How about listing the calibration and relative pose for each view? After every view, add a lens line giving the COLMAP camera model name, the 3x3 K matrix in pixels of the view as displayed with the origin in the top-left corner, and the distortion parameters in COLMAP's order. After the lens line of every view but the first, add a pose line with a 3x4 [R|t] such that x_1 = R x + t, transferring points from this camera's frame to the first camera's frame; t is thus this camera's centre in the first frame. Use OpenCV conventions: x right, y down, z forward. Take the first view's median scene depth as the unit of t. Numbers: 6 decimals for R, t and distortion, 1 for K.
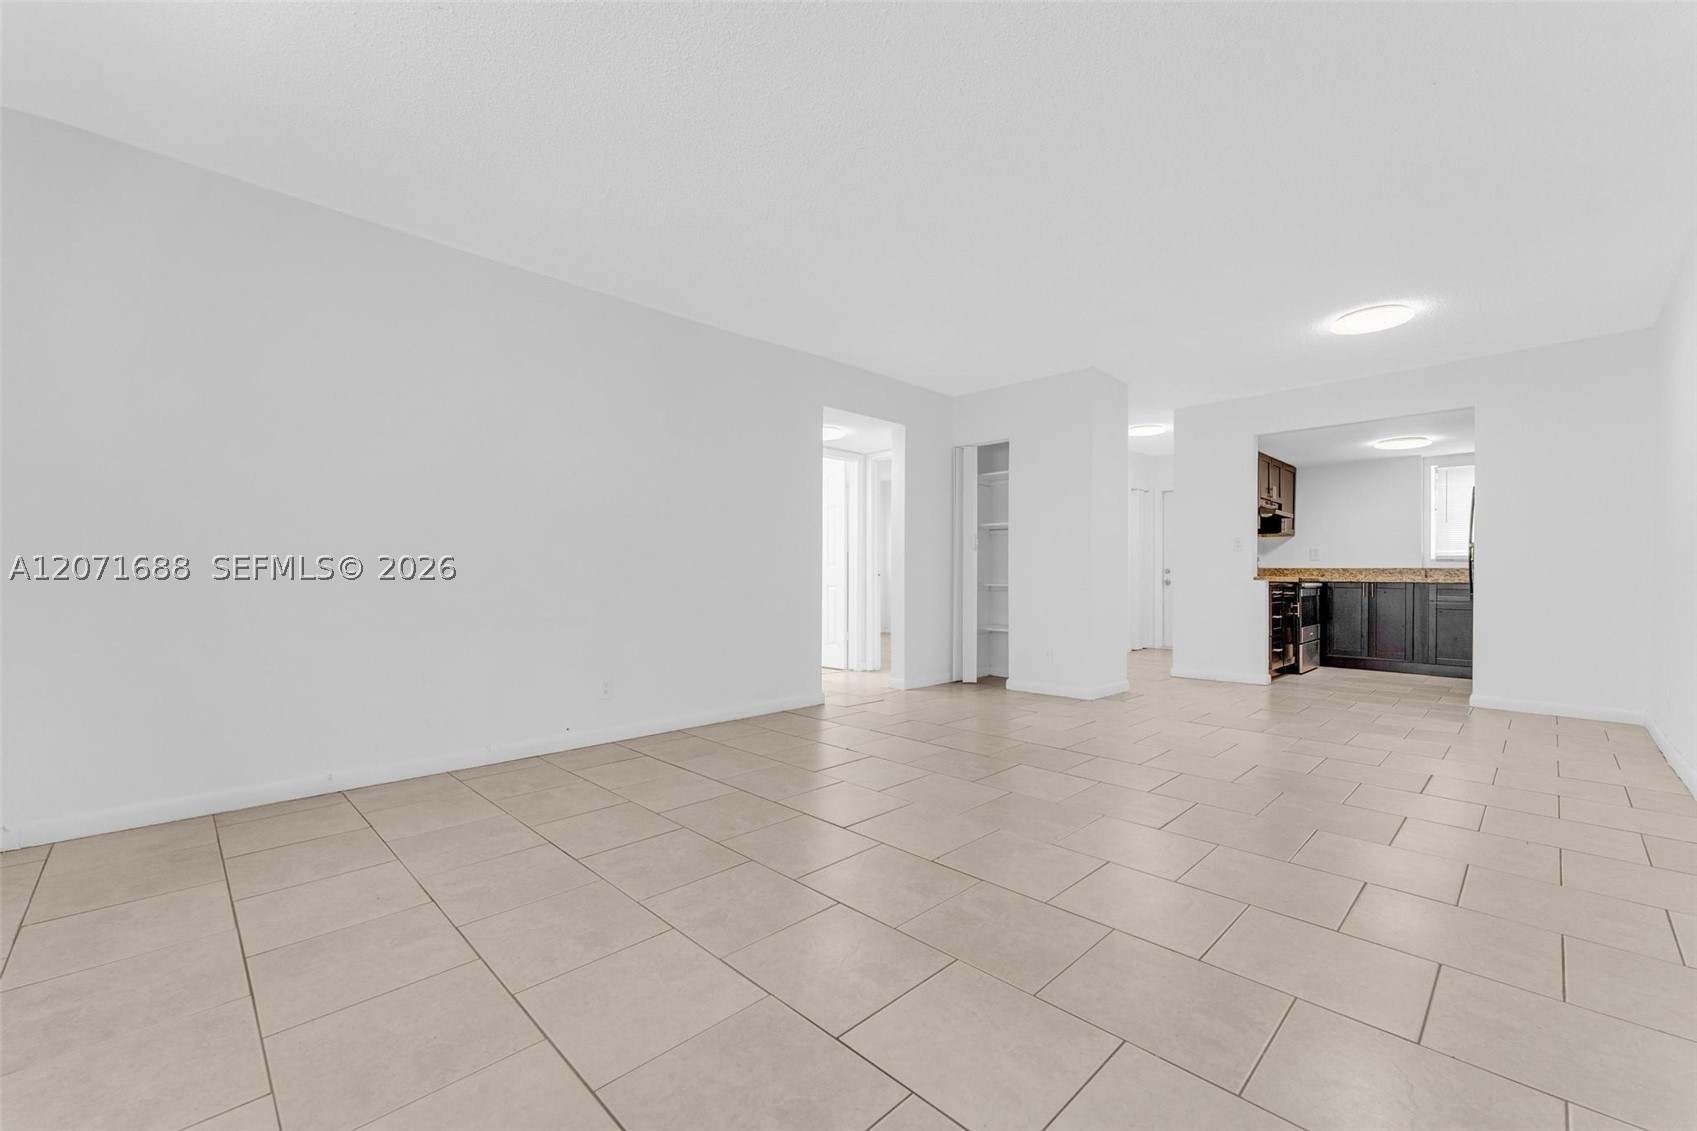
lens RADIAL K [[685.2, 0, 841.3], [0, 685.2, 577.5], [0, 0, 1]] dist [0.002973, -0.000117]
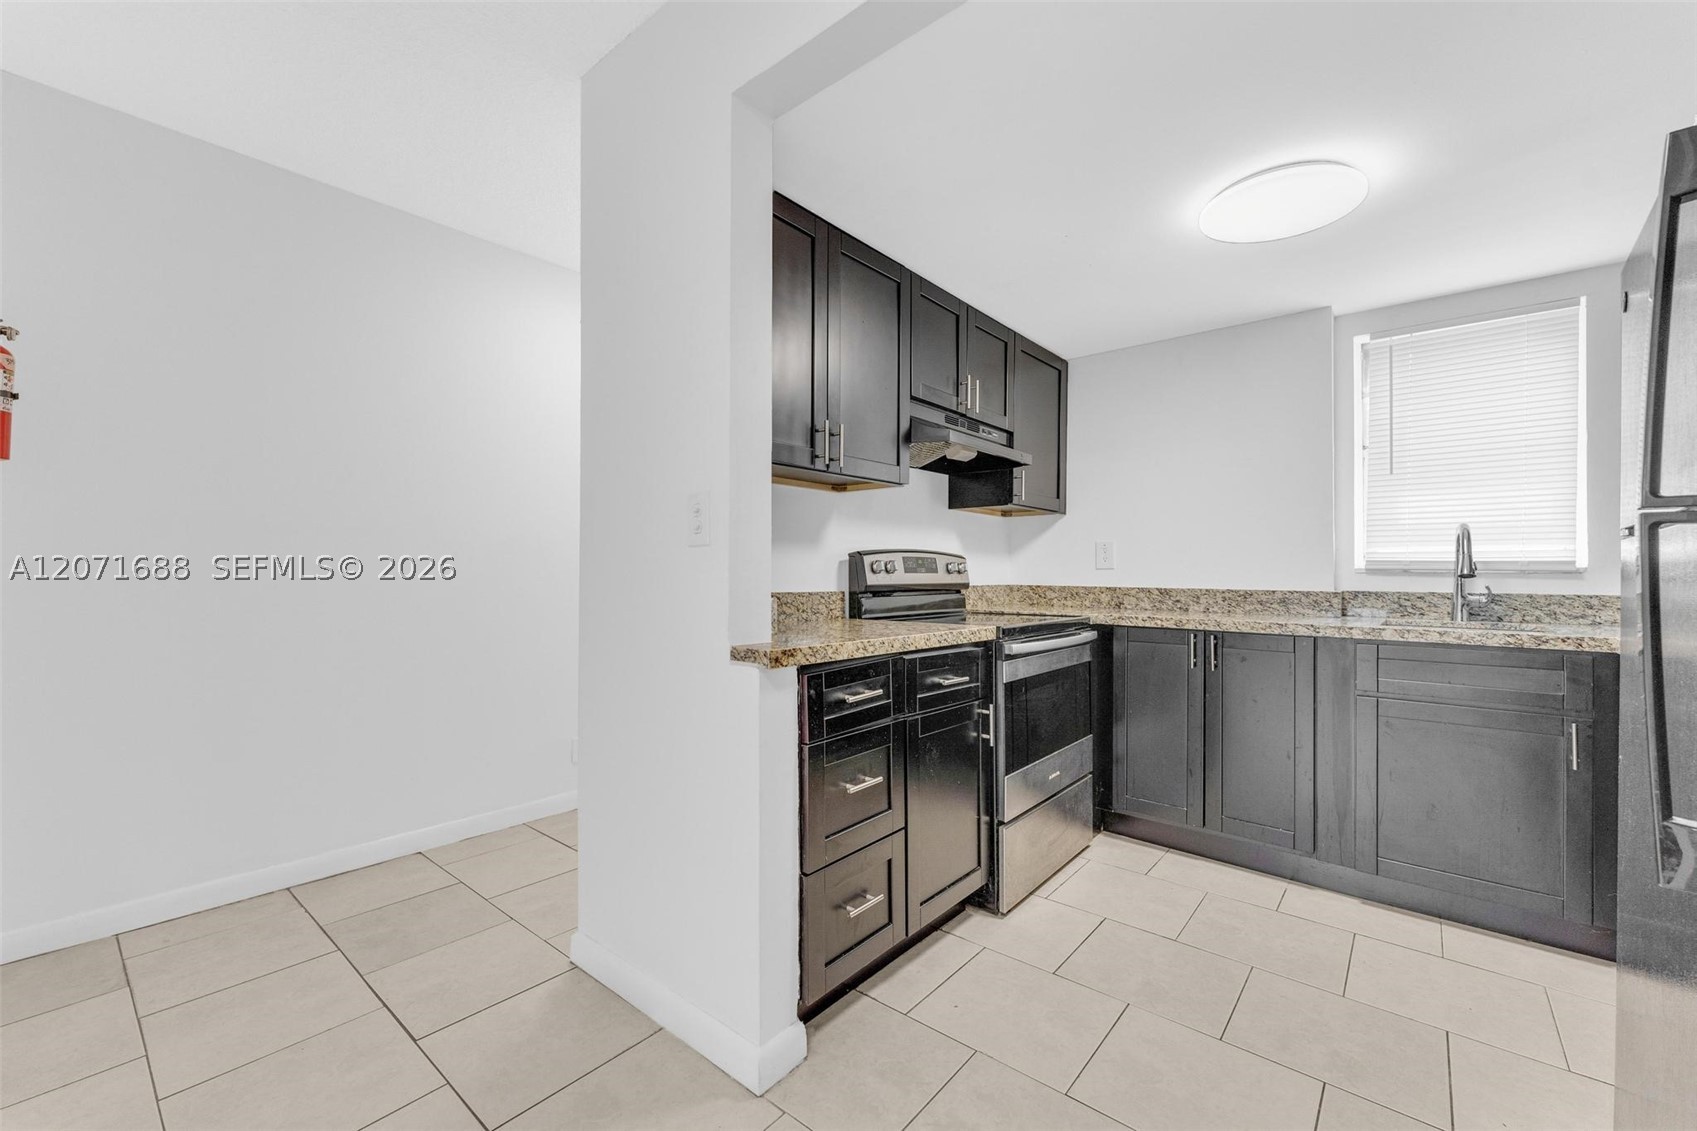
lens RADIAL K [[685.2, 0, 845.0], [0, 685.2, 569.5], [0, 0, 1]] dist [0.002973, -0.000117]
pose [[0.995553, 0.000755, 0.094201, 0.529660], [-0.000131, 0.999978, -0.006636, -0.023948], [-0.094204, 0.006594, 0.995531, 0.635297]]
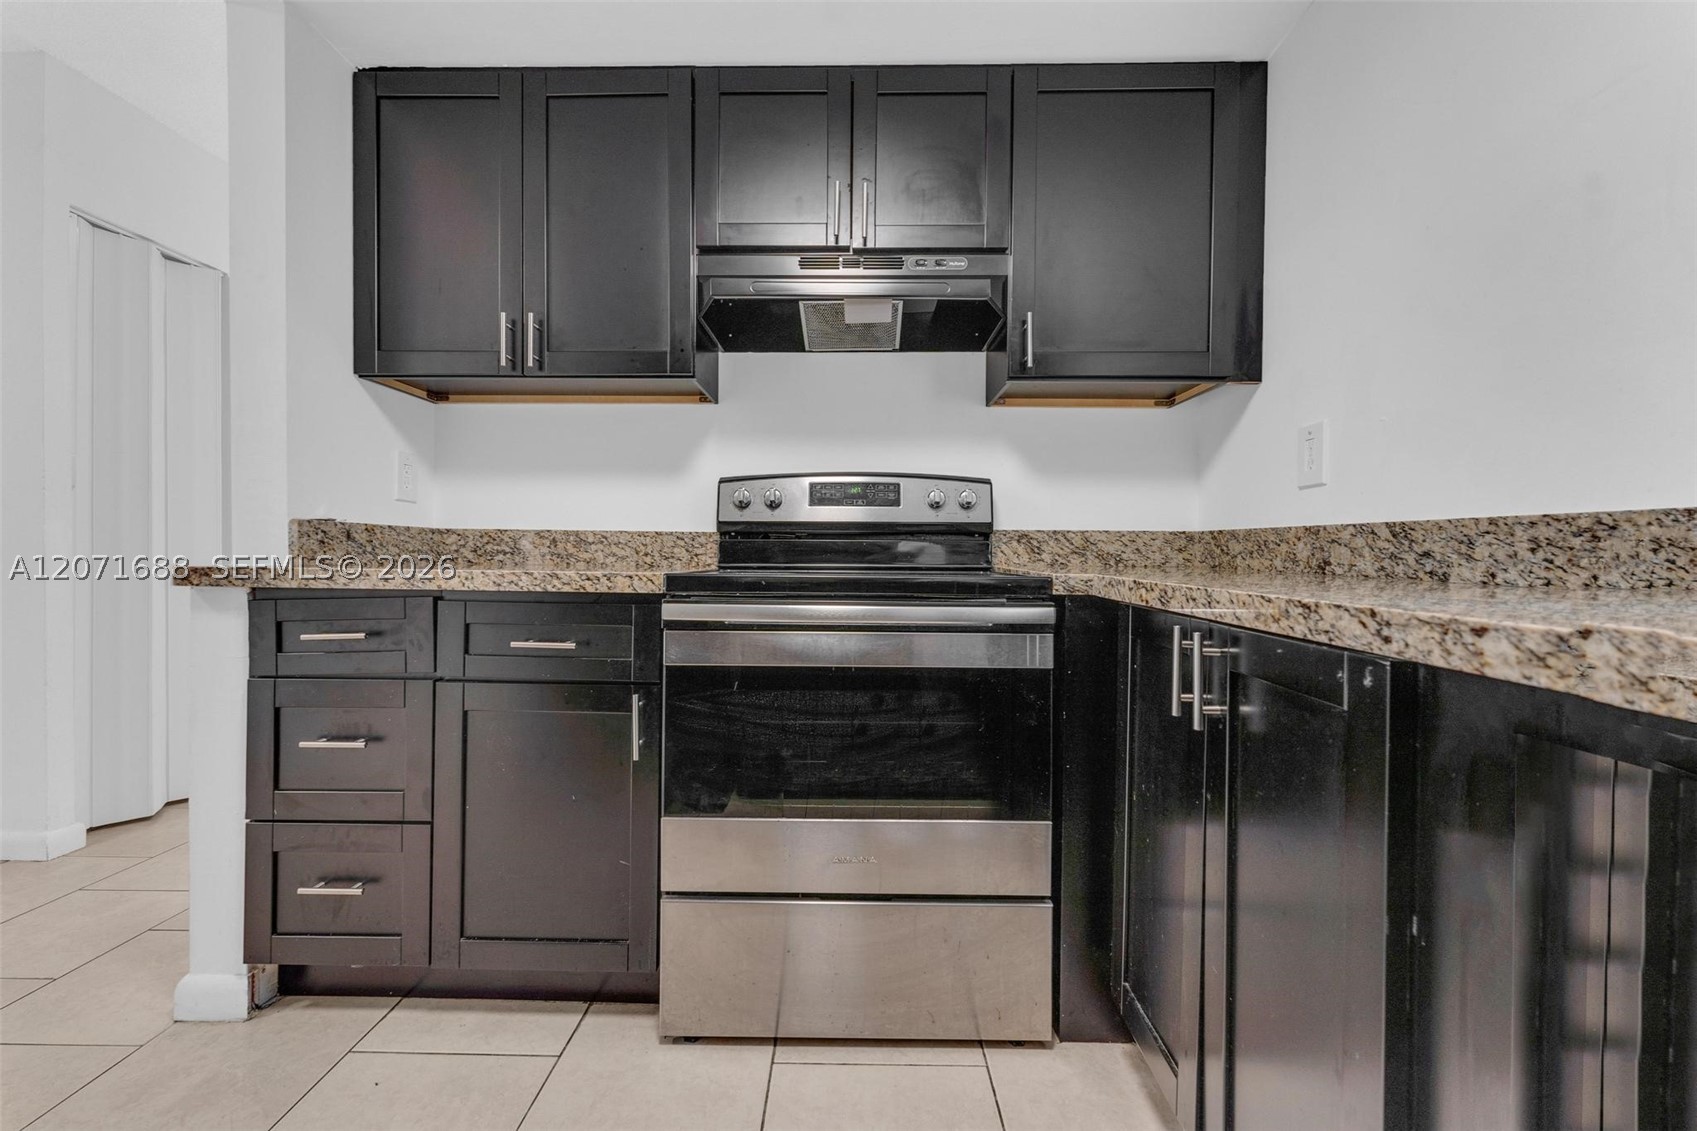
lens RADIAL K [[685.2, 0, 848.2], [0, 685.2, 559.2], [0, 0, 1]] dist [0.002973, -0.000117]
pose [[0.707602, 0.010100, -0.706539, 0.803187], [-0.005936, 0.999948, 0.008349, -0.005917], [0.706587, -0.001714, 0.707625, 0.840318]]
